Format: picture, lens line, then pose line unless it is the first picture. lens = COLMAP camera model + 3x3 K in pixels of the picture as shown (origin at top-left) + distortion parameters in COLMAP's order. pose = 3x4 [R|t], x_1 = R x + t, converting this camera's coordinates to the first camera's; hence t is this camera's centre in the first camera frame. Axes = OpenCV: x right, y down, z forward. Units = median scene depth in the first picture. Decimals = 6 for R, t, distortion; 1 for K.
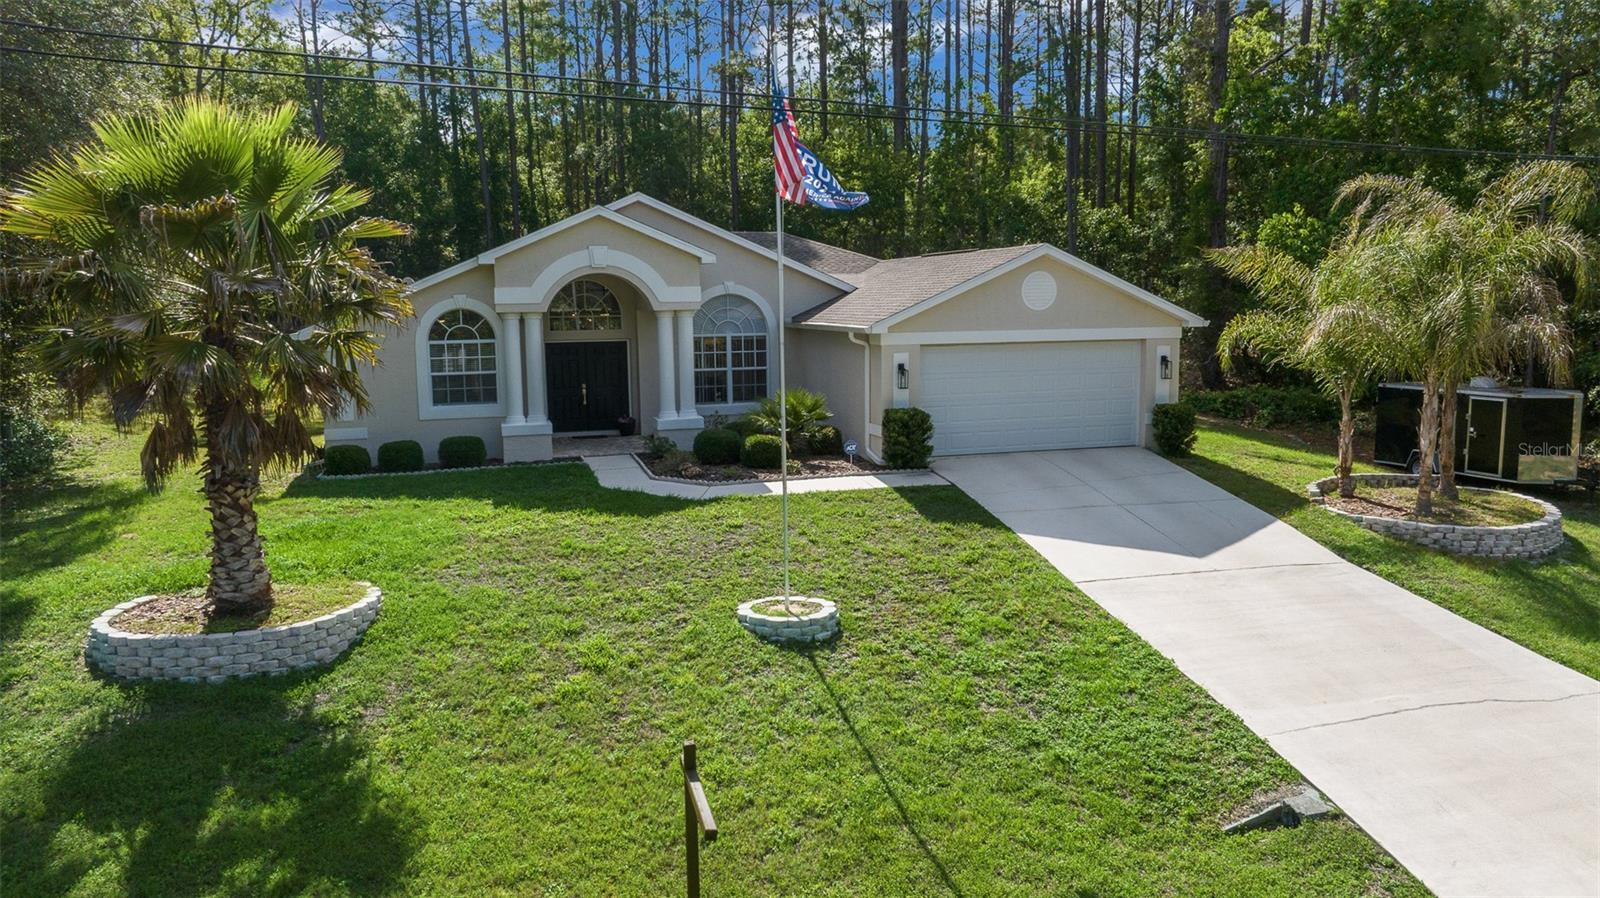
lens RADIAL K [[1123.8, 0, 802.9], [0, 1123.8, 444.1], [0, 0, 1]] dist [-0.015921, -0.001257]
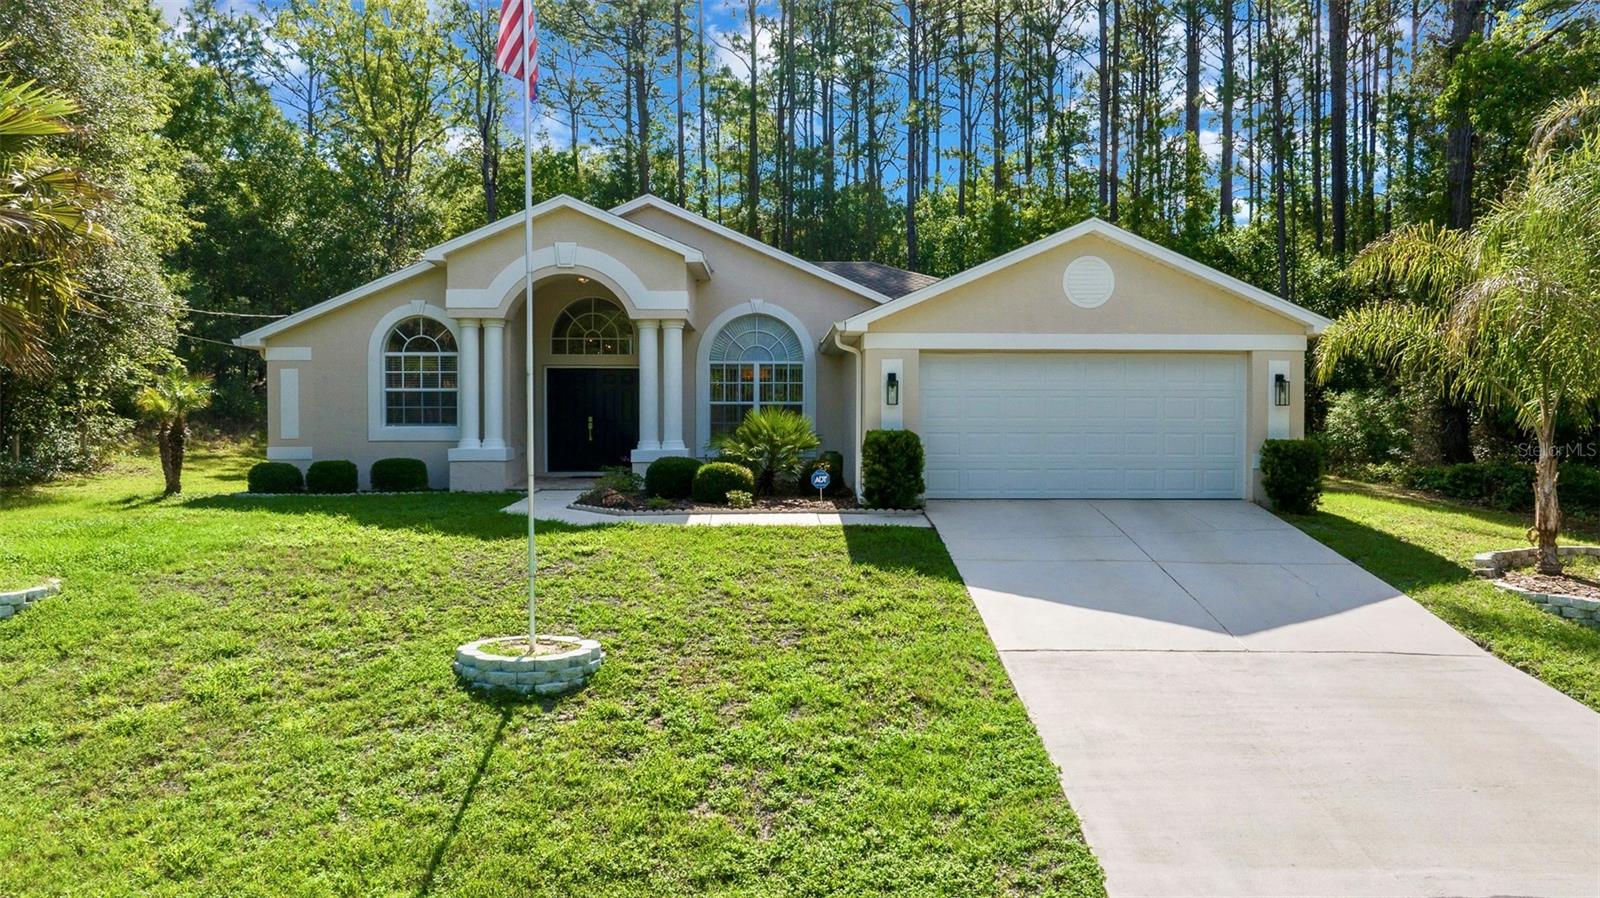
lens RADIAL K [[1140.6, 0, 803.1], [0, 1140.6, 449.7], [0, 0, 1]] dist [-0.012147, -0.003010]
pose [[0.966207, 0.021121, -0.256899, 0.321214], [-0.046989, 0.994370, -0.094975, 0.080037], [0.253447, 0.103837, 0.961760, 0.332895]]
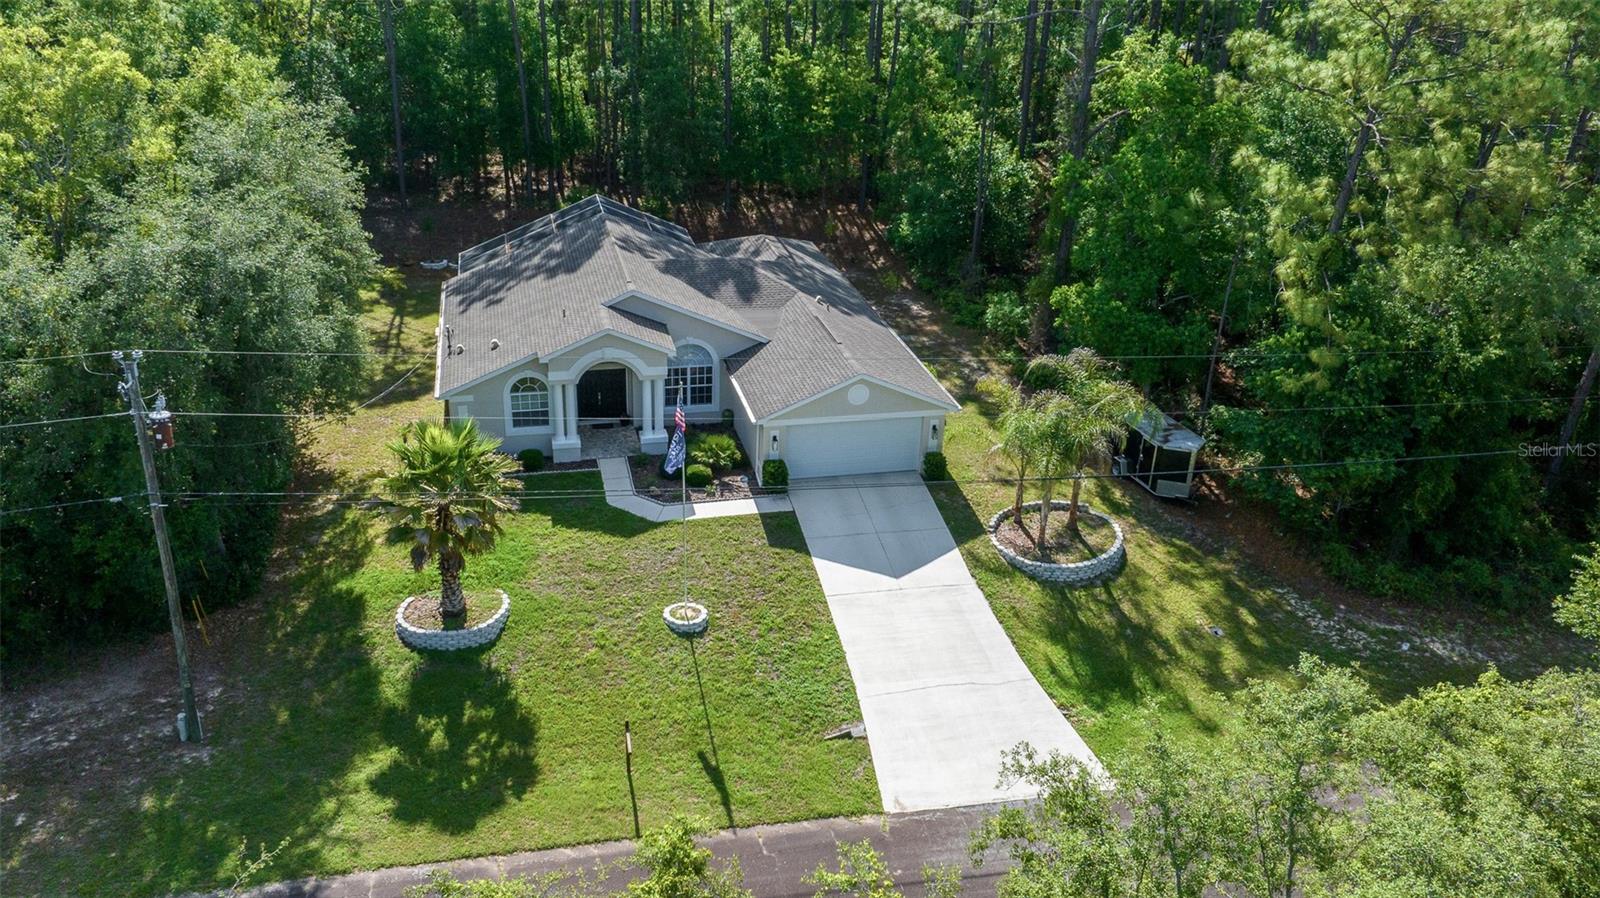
lens RADIAL K [[1223.6, 0, 800.0], [0, 1223.6, 449.0], [0, 0, 1]] dist [-0.002108, -0.001171]
pose [[0.997511, 0.065694, -0.025601, 0.249821], [-0.054751, 0.950519, 0.305805, -0.906137], [0.044424, -0.303642, 0.951750, -1.199343]]
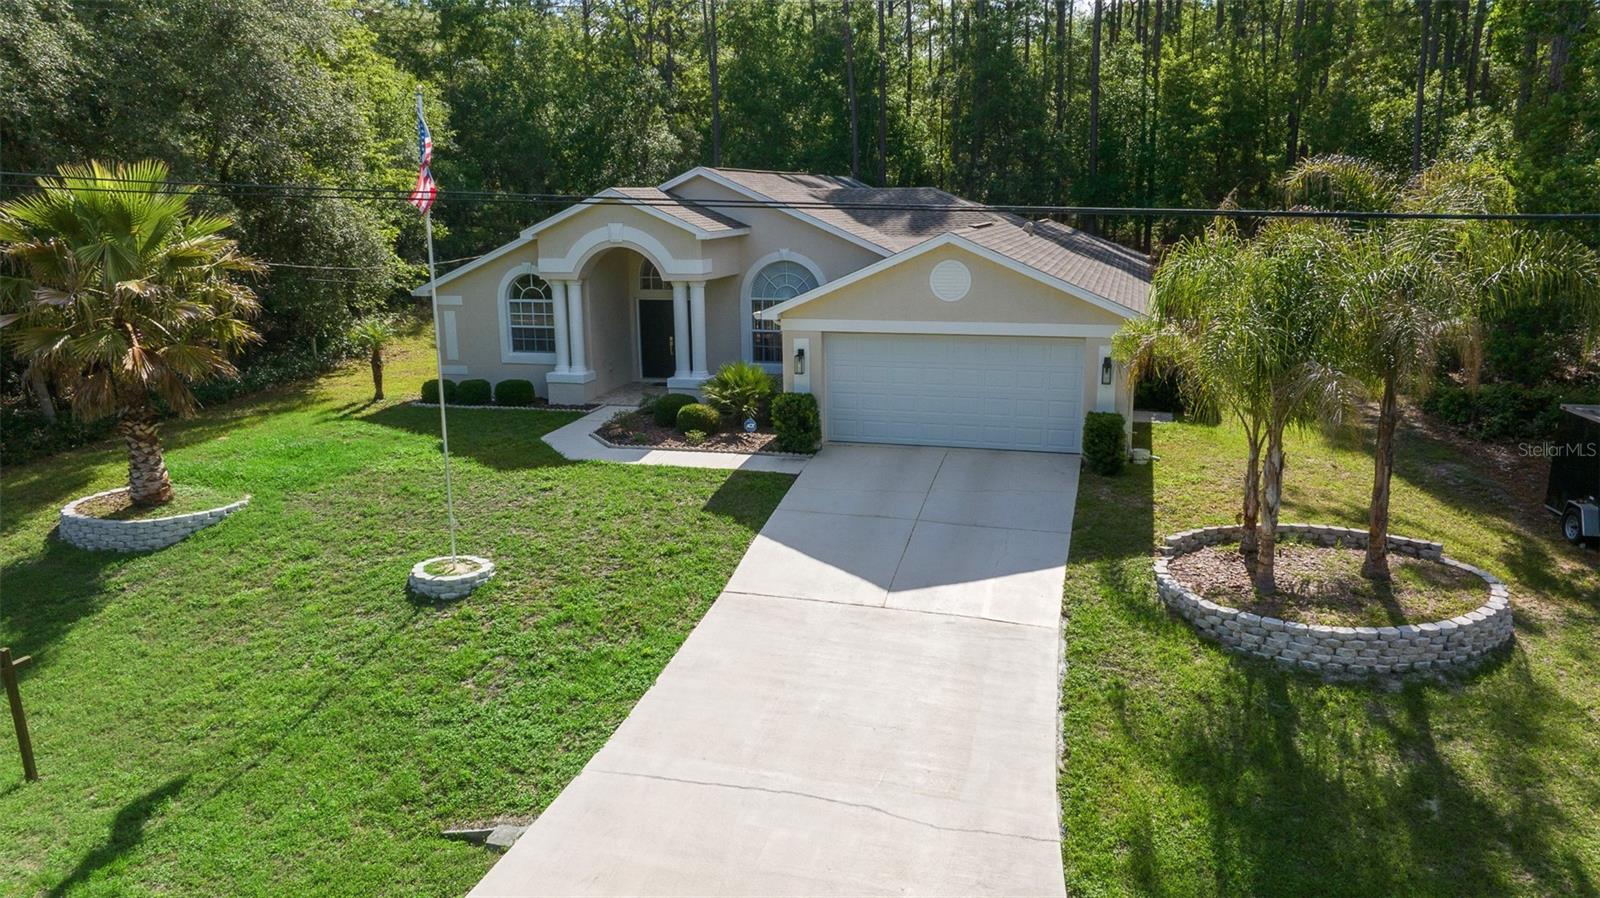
lens RADIAL K [[1123.8, 0, 802.9], [0, 1123.8, 444.1], [0, 0, 1]] dist [-0.015921, -0.001257]
pose [[0.839004, 0.119238, -0.530899, 0.891153], [-0.068964, 0.991128, 0.113617, -0.141824], [0.539737, -0.058712, 0.839784, 0.196136]]
